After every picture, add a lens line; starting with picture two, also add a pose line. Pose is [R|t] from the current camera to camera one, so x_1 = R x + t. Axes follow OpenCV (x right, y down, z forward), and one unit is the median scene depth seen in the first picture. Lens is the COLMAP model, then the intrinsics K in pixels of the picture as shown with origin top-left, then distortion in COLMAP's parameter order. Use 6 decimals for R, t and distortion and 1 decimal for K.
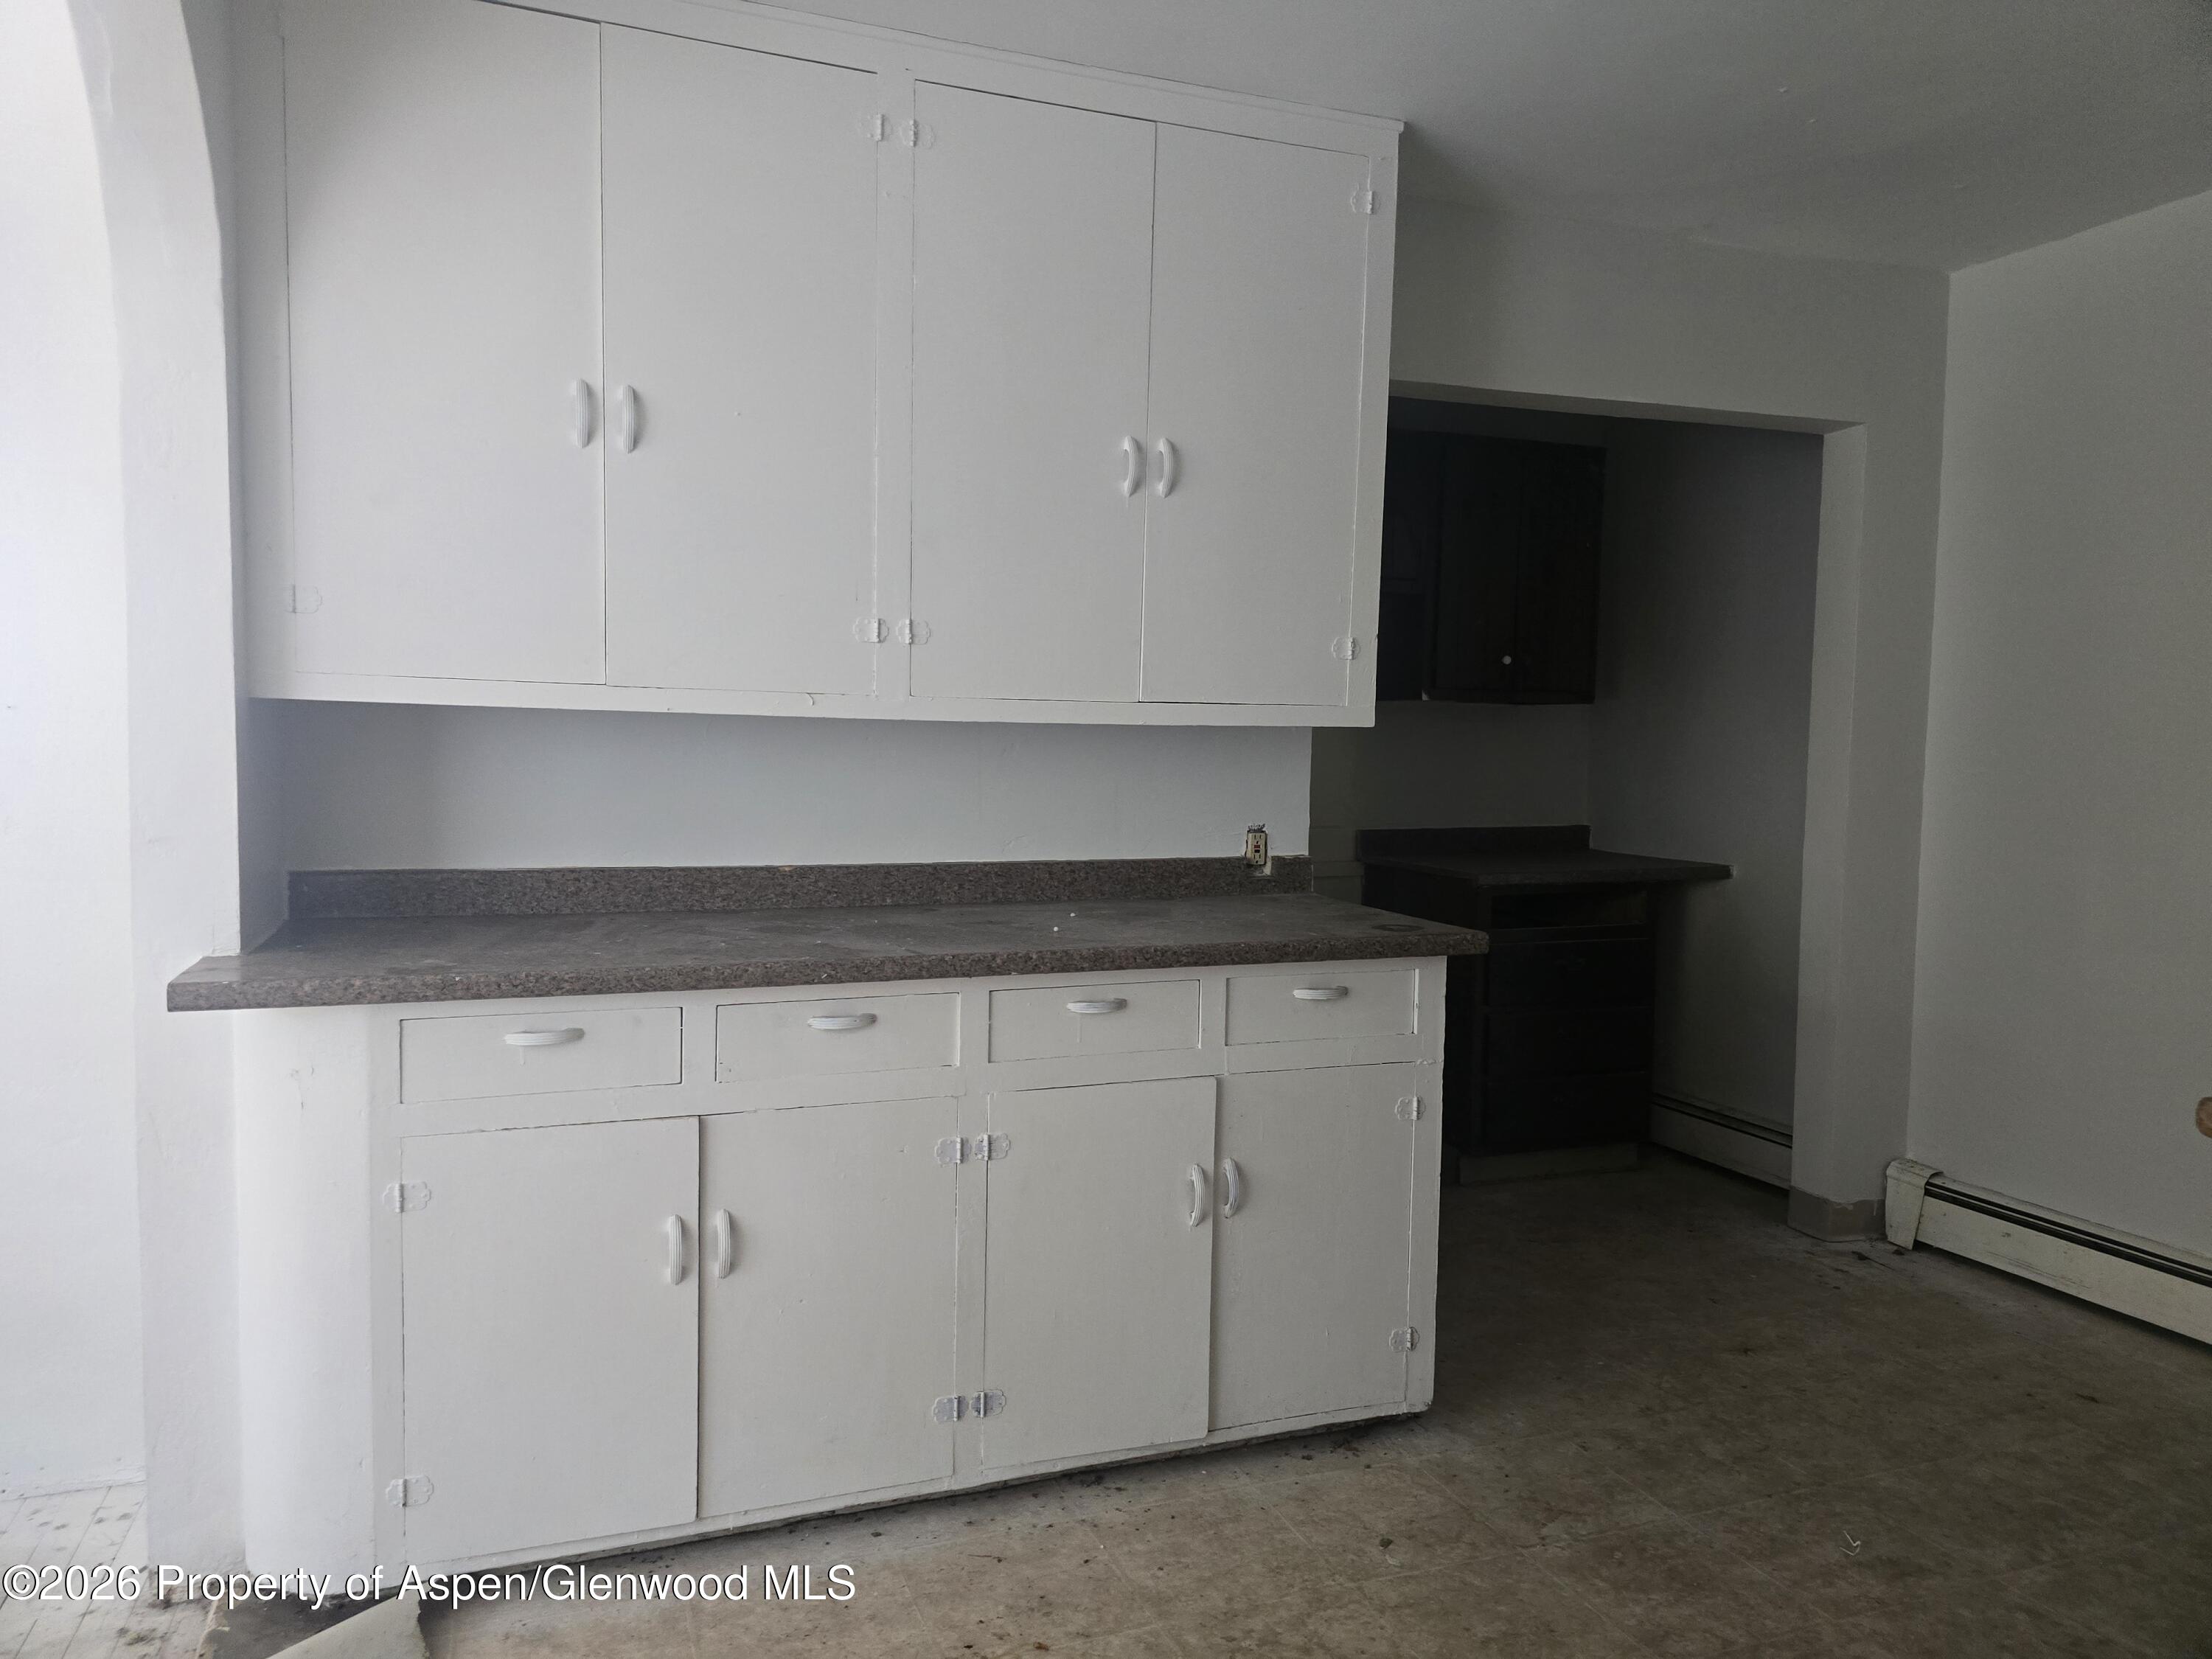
lens RADIAL K [[1527.4, 0, 1106.0], [0, 1527.4, 829.5], [0, 0, 1]] dist [0.082138, -0.083671]
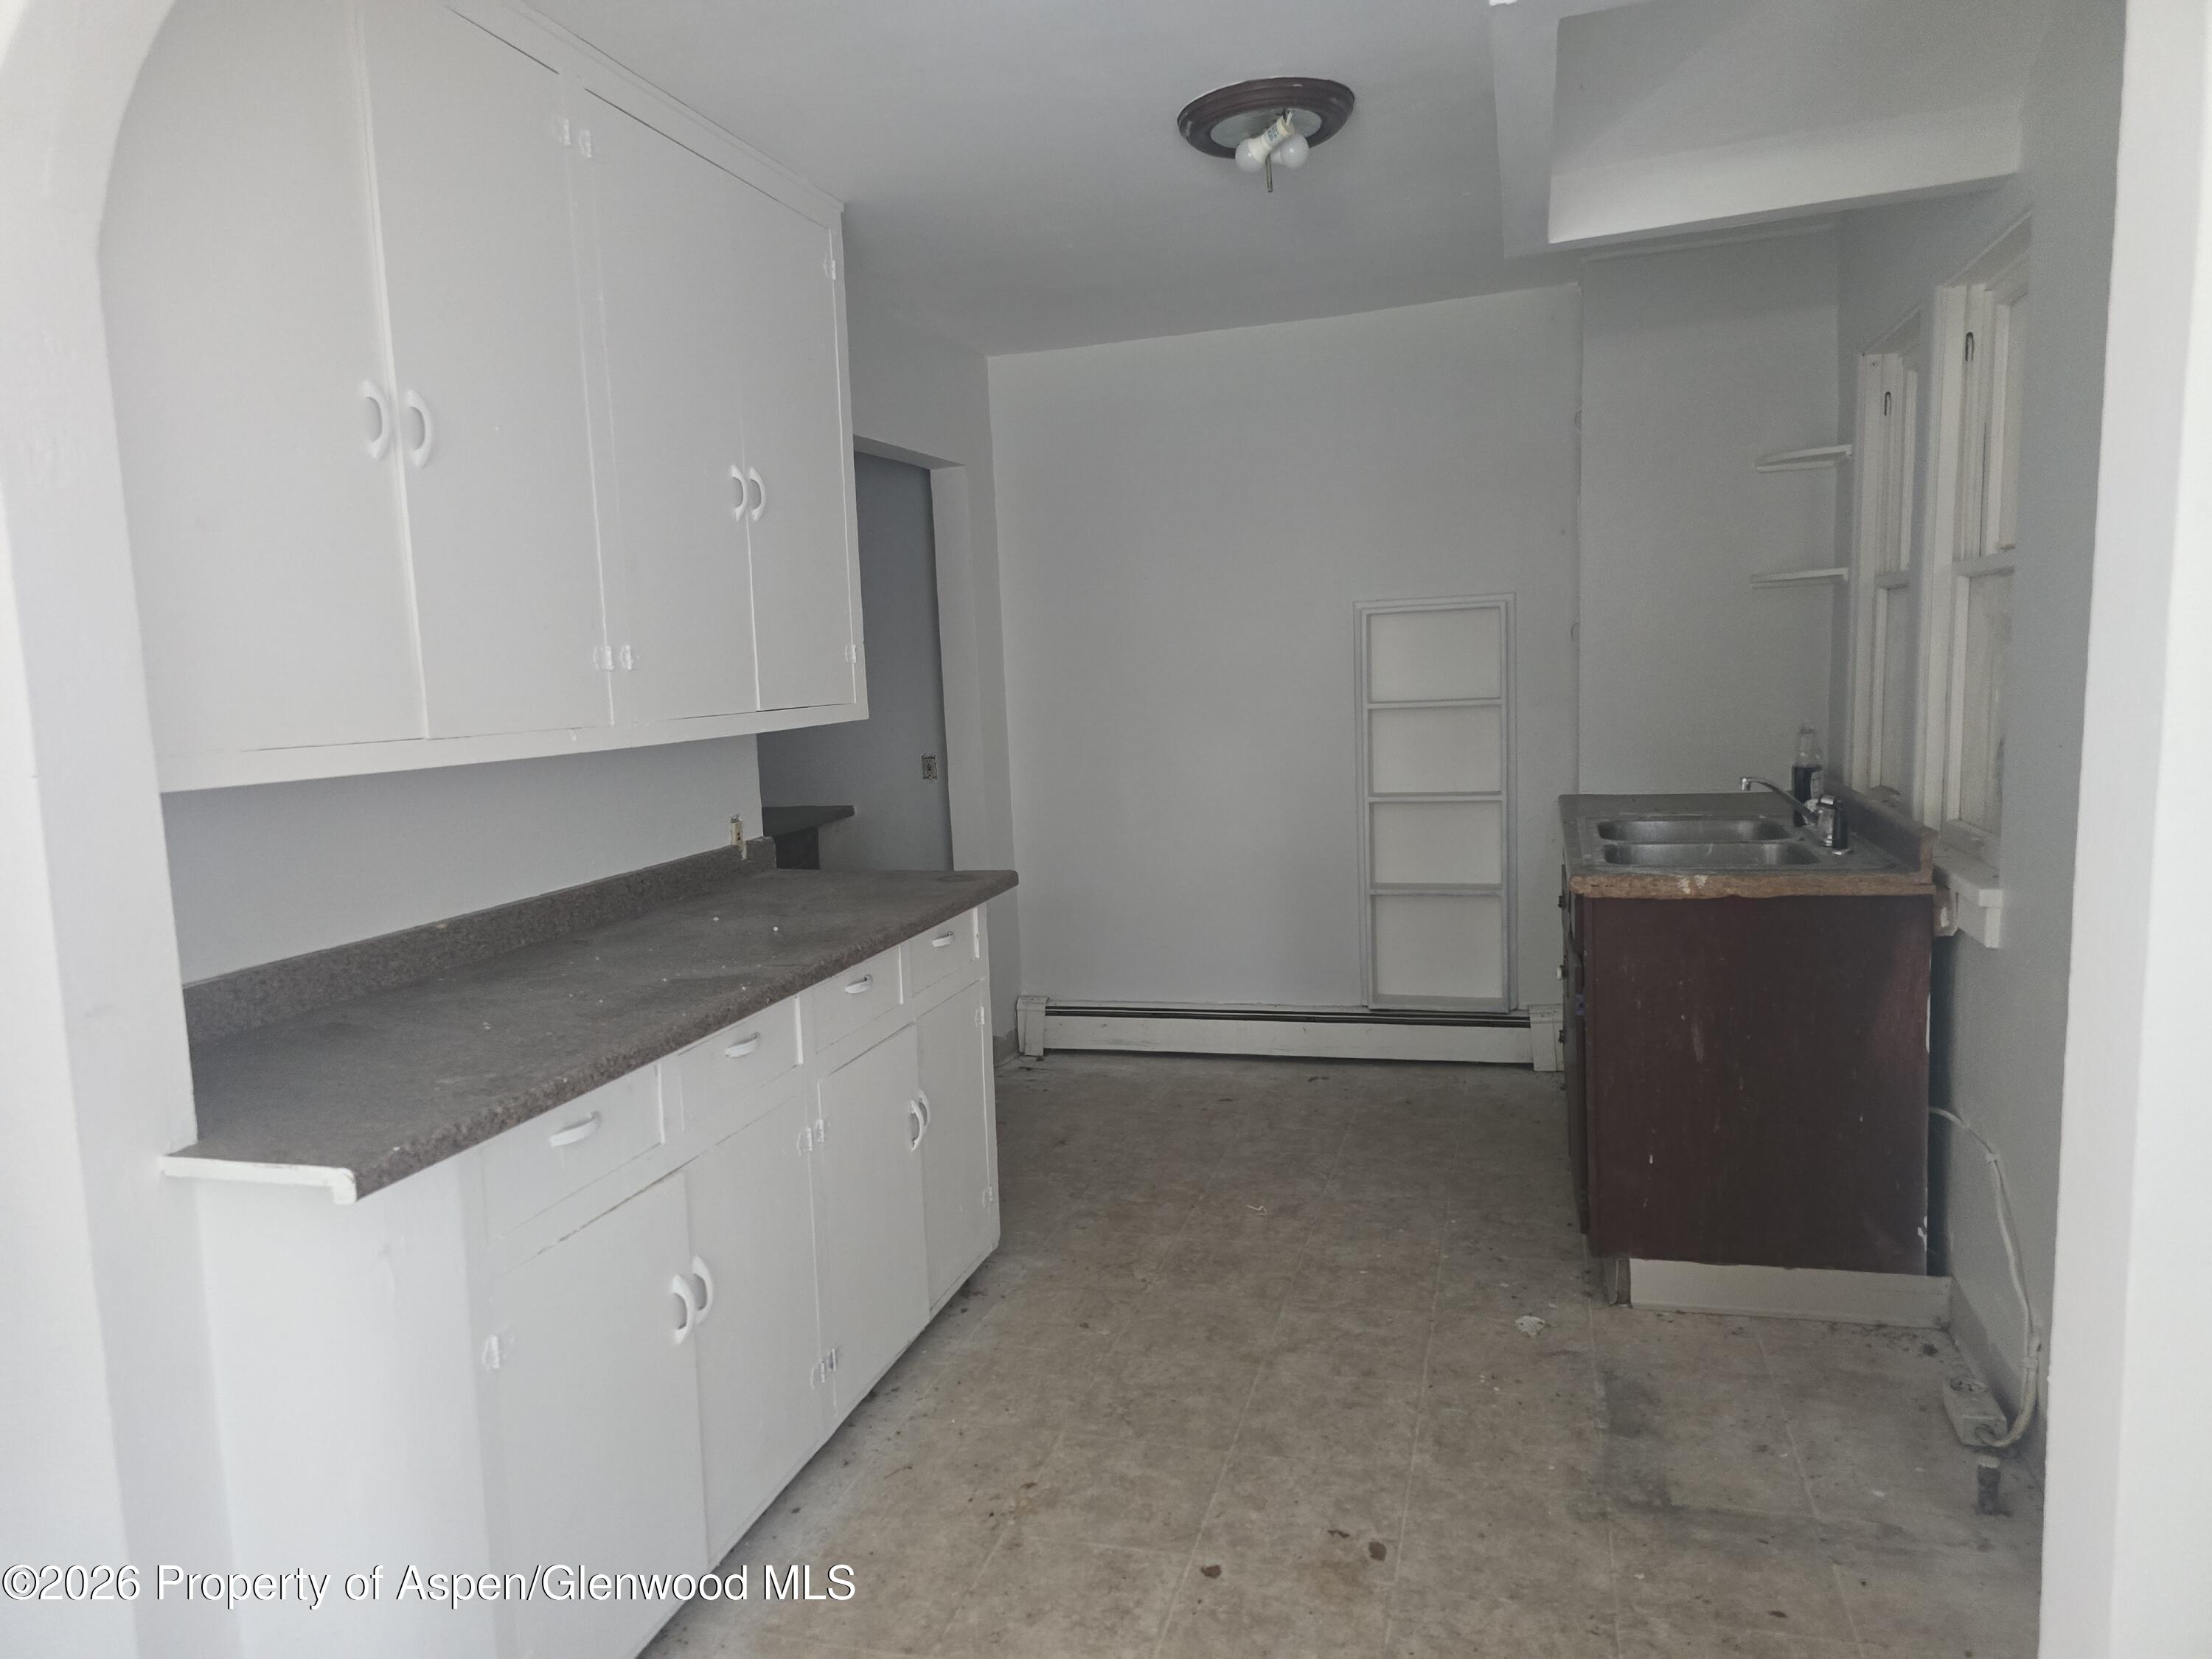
lens RADIAL K [[1485.8, 0, 1124.8], [0, 1485.8, 835.4], [0, 0, 1]] dist [0.066188, -0.054801]
pose [[0.593795, -0.138391, 0.792625, -0.677900], [0.104085, 0.990032, 0.094883, -0.069990], [-0.797856, 0.026159, 0.602281, 0.161635]]
